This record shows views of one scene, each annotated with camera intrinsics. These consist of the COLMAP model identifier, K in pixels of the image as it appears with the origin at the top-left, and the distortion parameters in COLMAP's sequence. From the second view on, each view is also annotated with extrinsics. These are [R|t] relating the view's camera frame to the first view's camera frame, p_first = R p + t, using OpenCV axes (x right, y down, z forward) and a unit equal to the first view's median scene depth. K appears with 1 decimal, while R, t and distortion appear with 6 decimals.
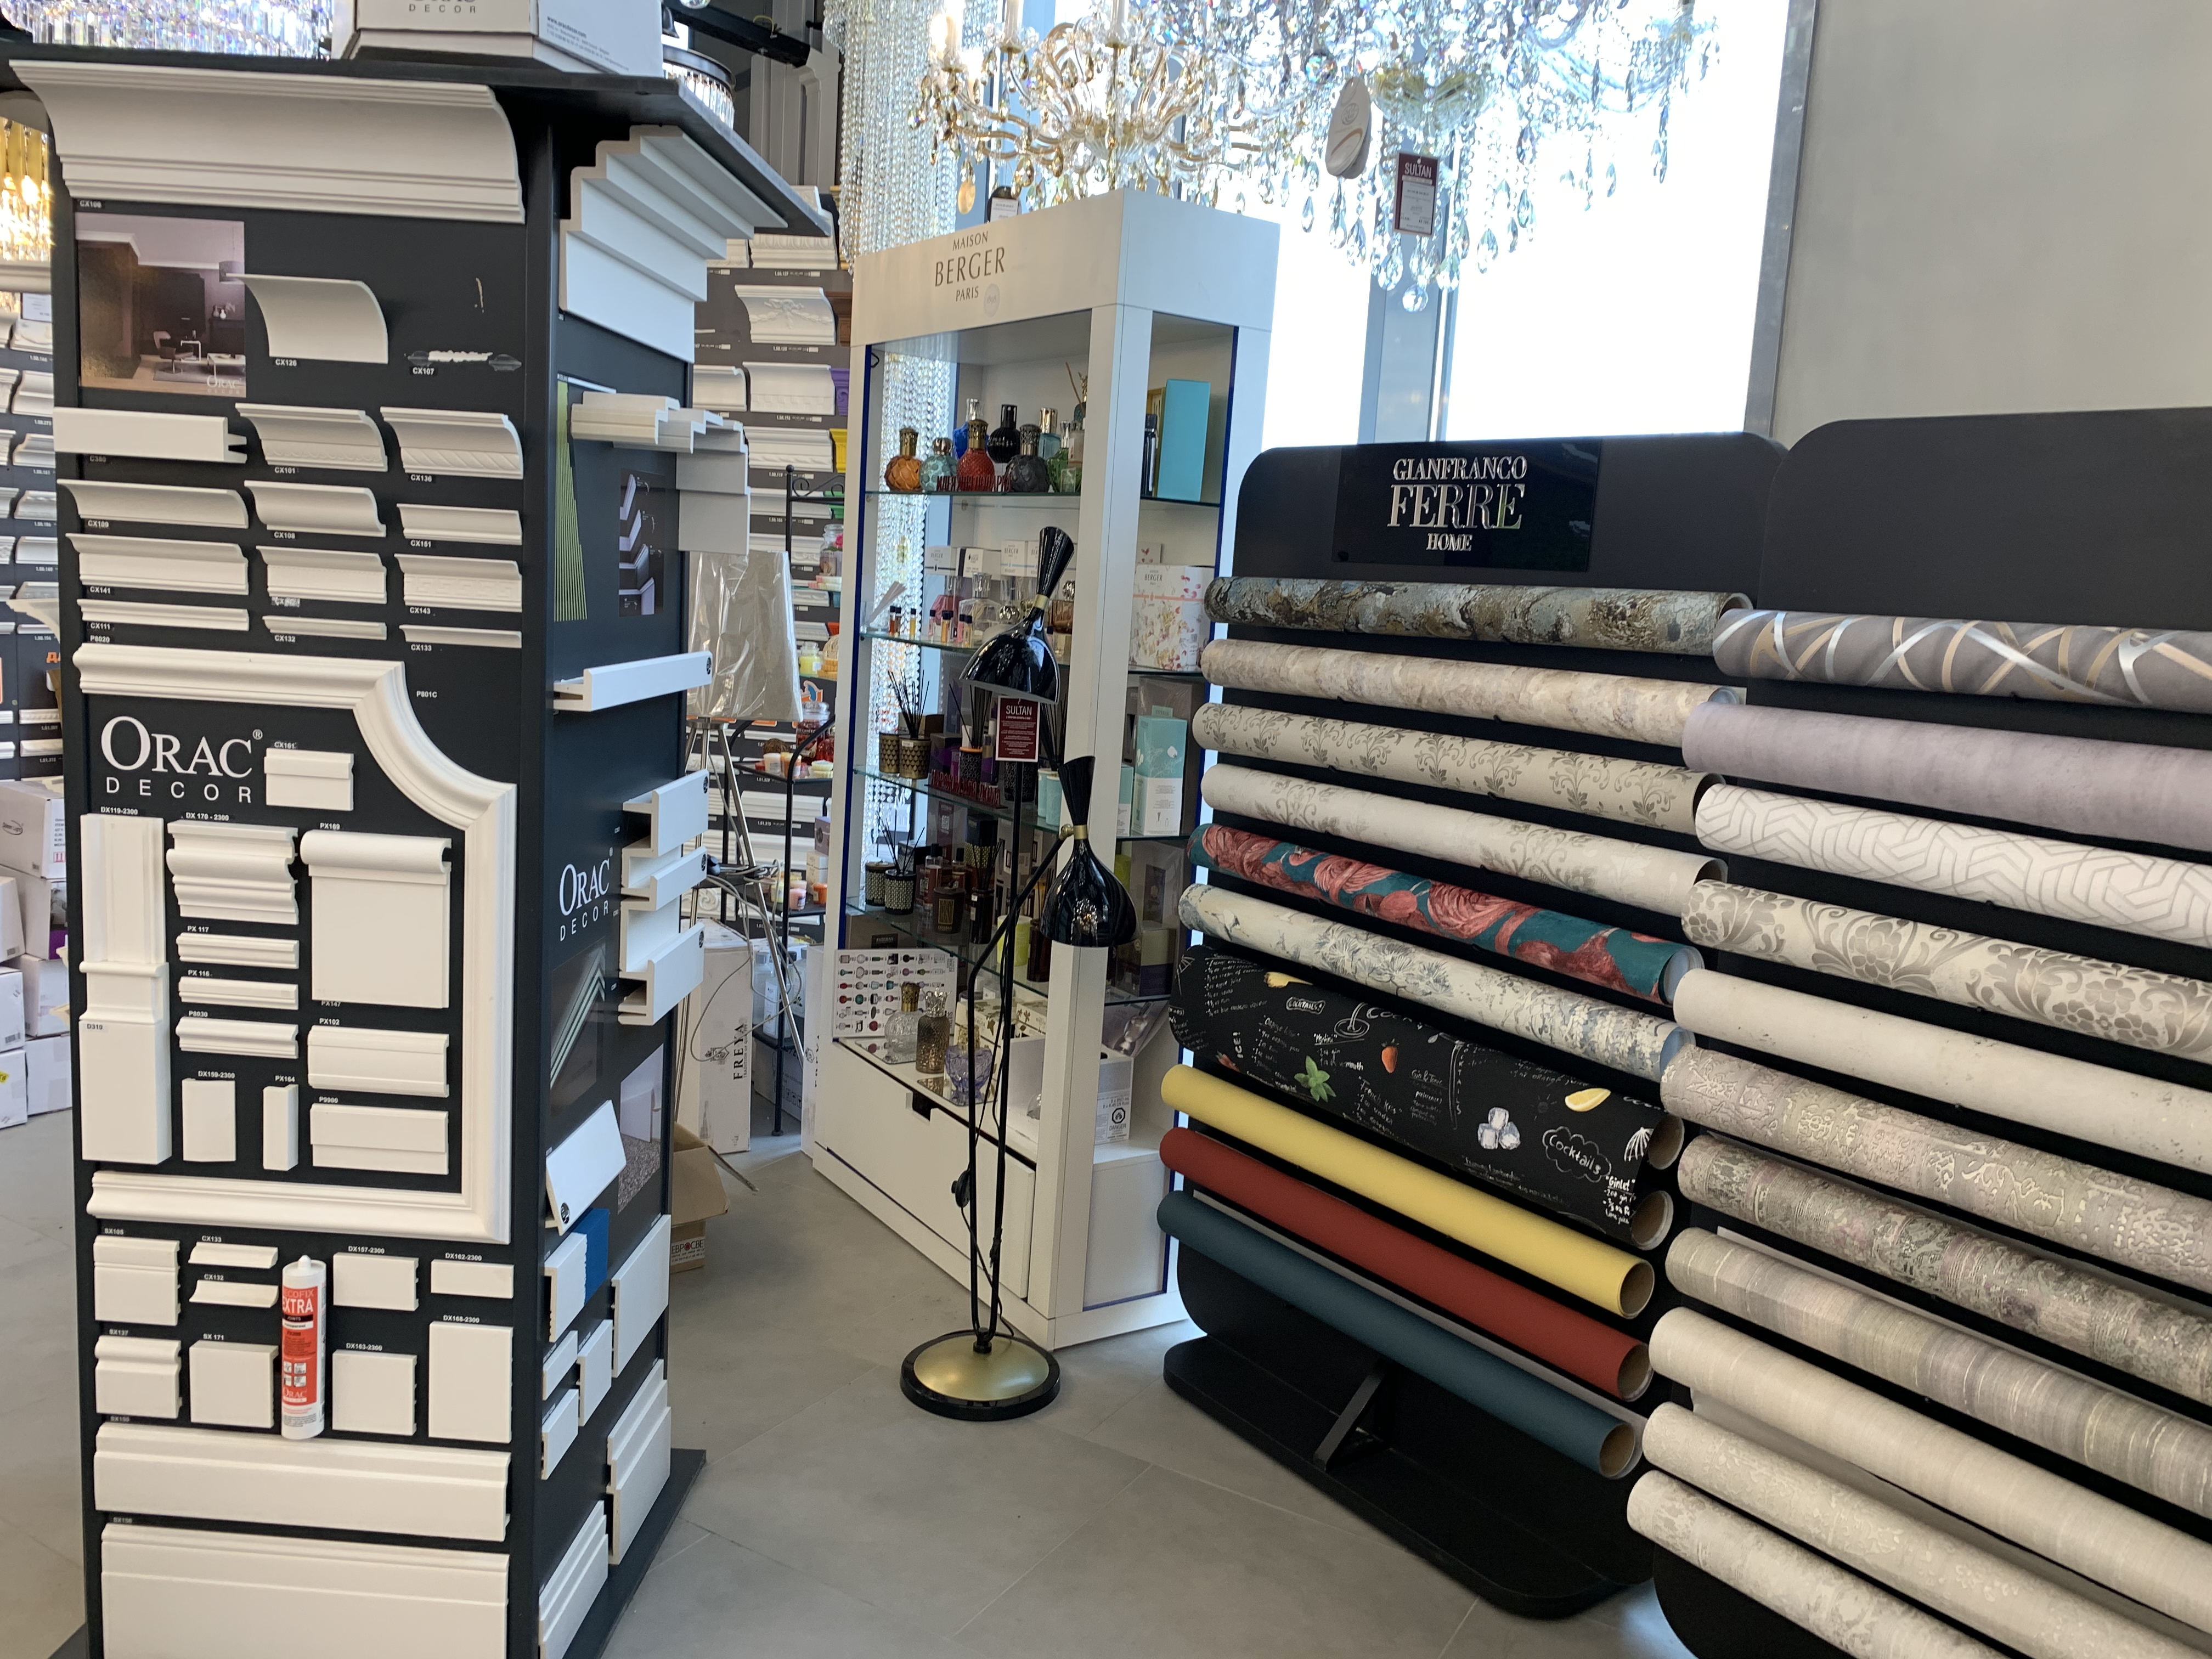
lens RADIAL K [[1707.1, 0, 1104.2], [0, 1707.1, 795.8], [0, 0, 1]] dist [0.005835, -0.001095]
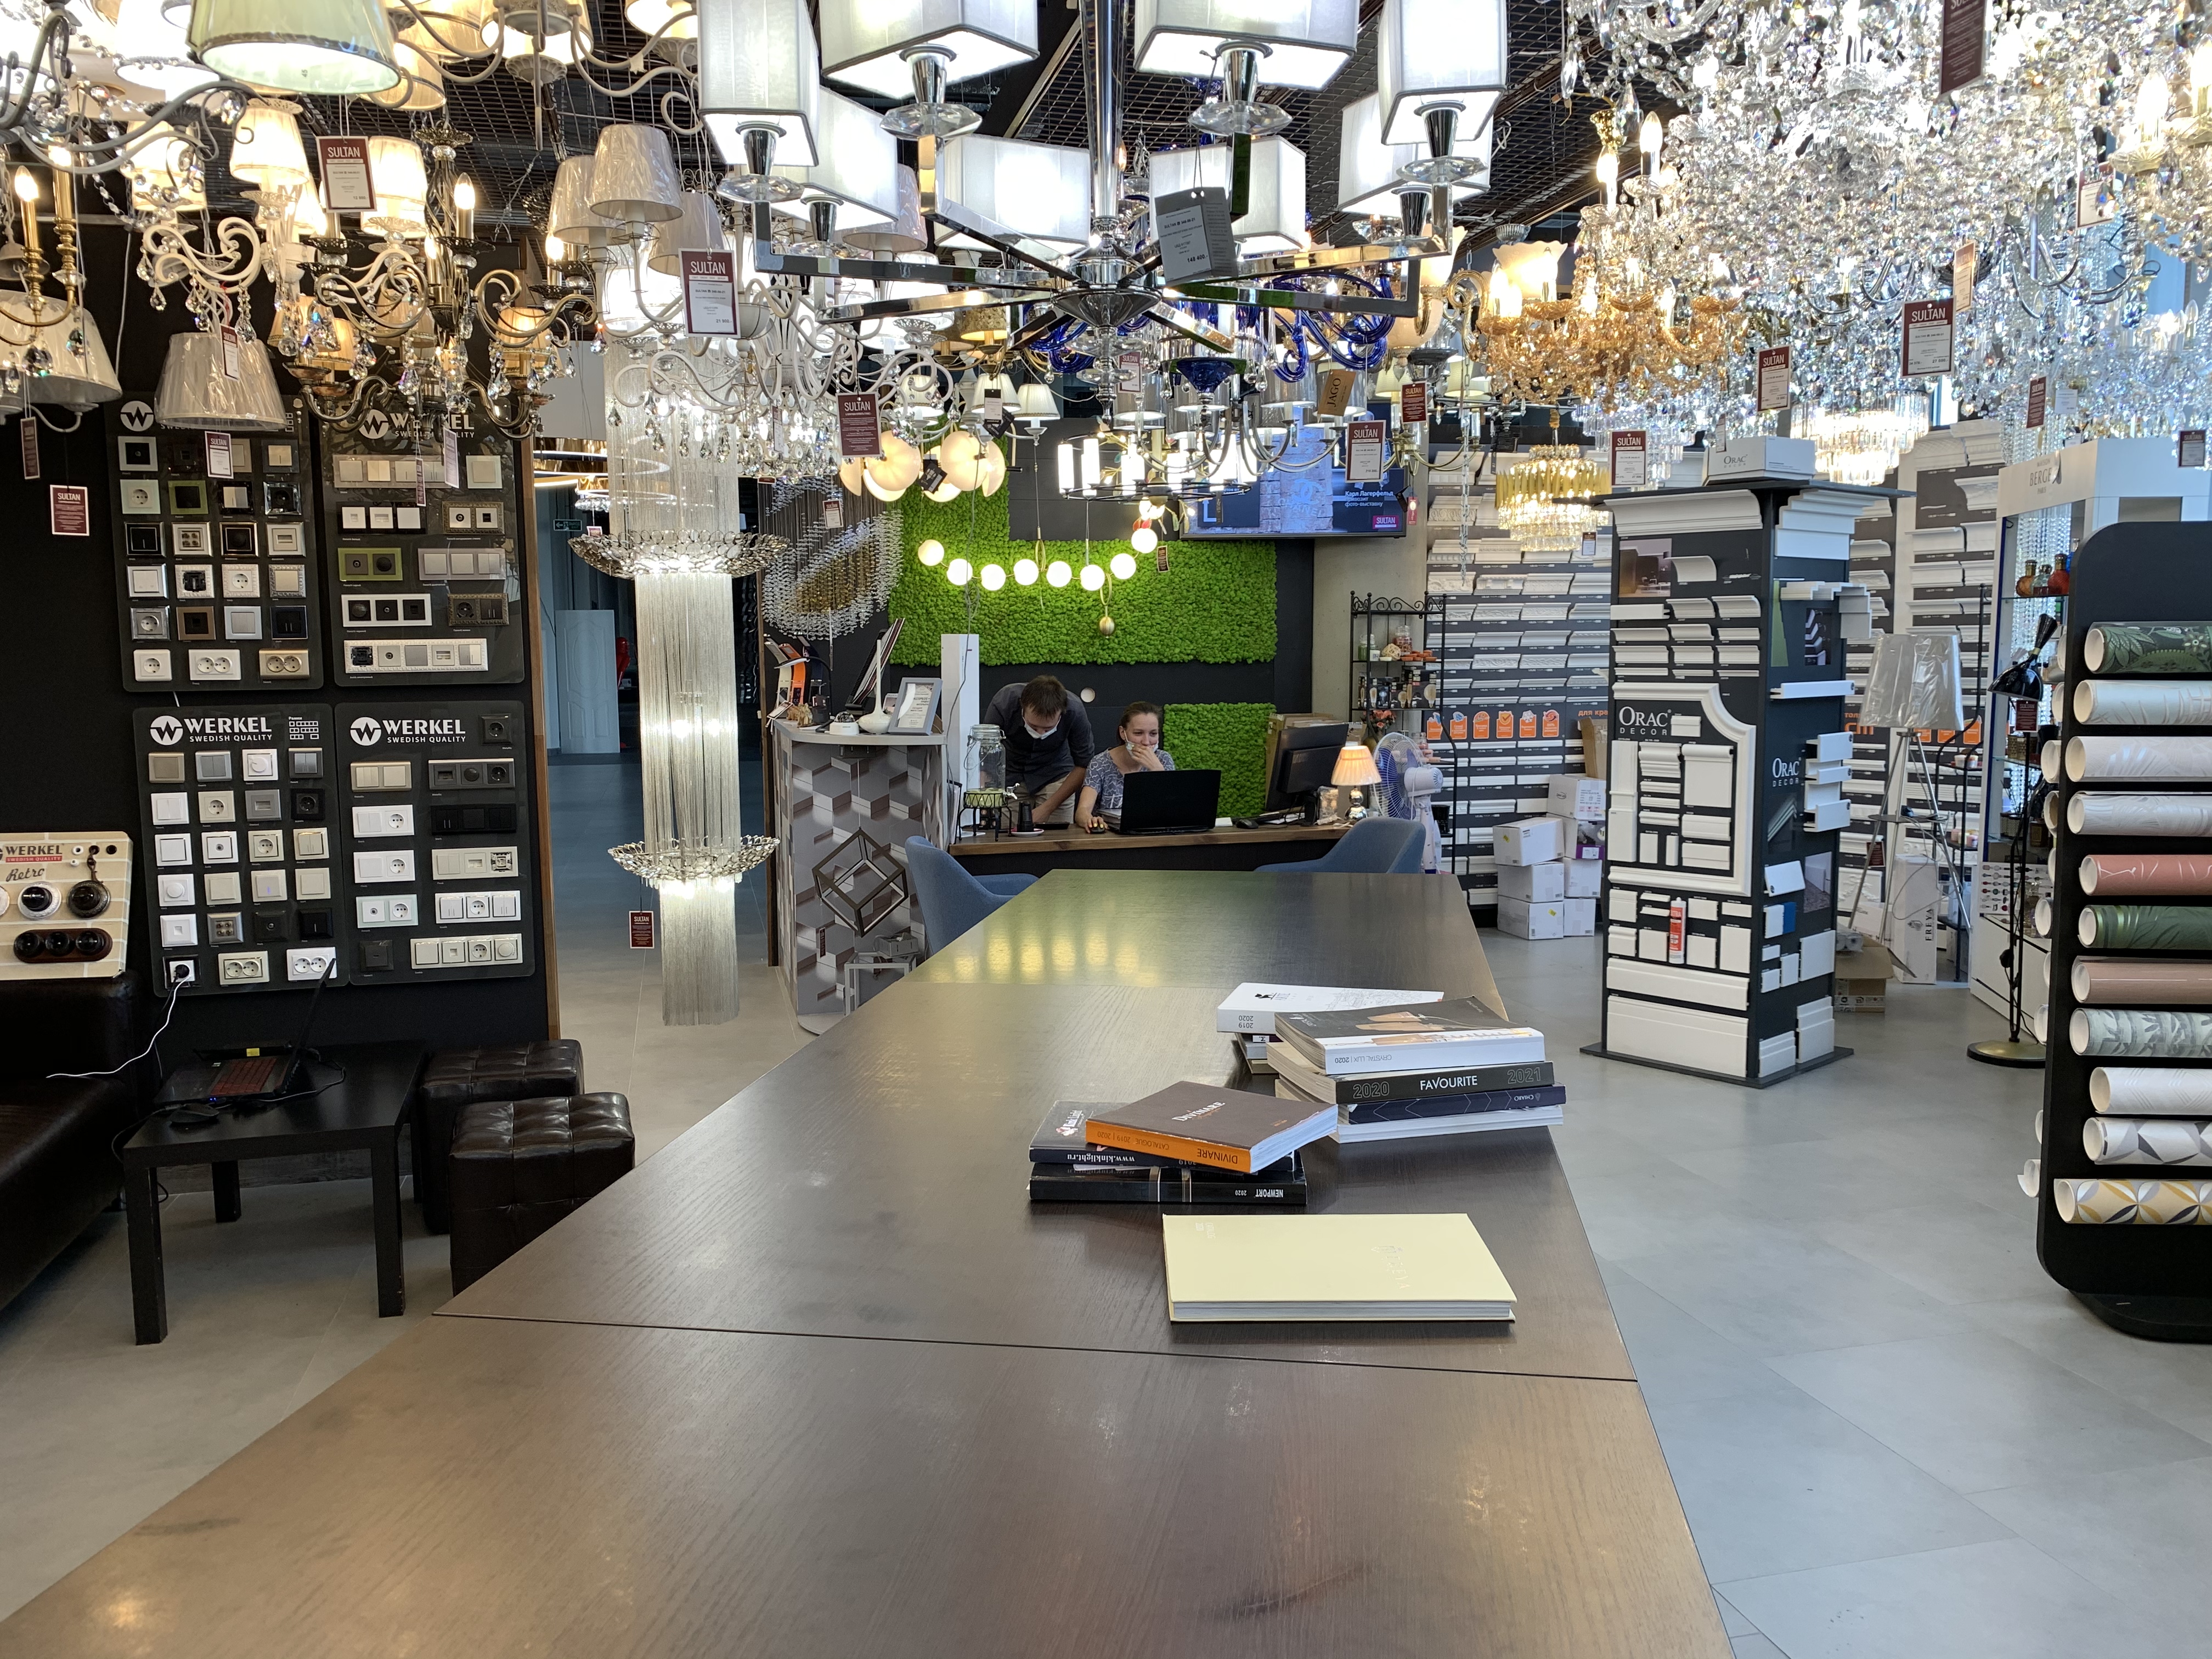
lens RADIAL K [[1676.0, 0, 1106.1], [0, 1676.0, 825.5], [0, 0, 1]] dist [0.070619, -0.227993]
pose [[0.700452, 0.013089, -0.713579, 0.855090], [-0.045358, 0.998627, -0.026207, 0.269271], [0.712256, 0.050723, 0.700084, -1.629036]]
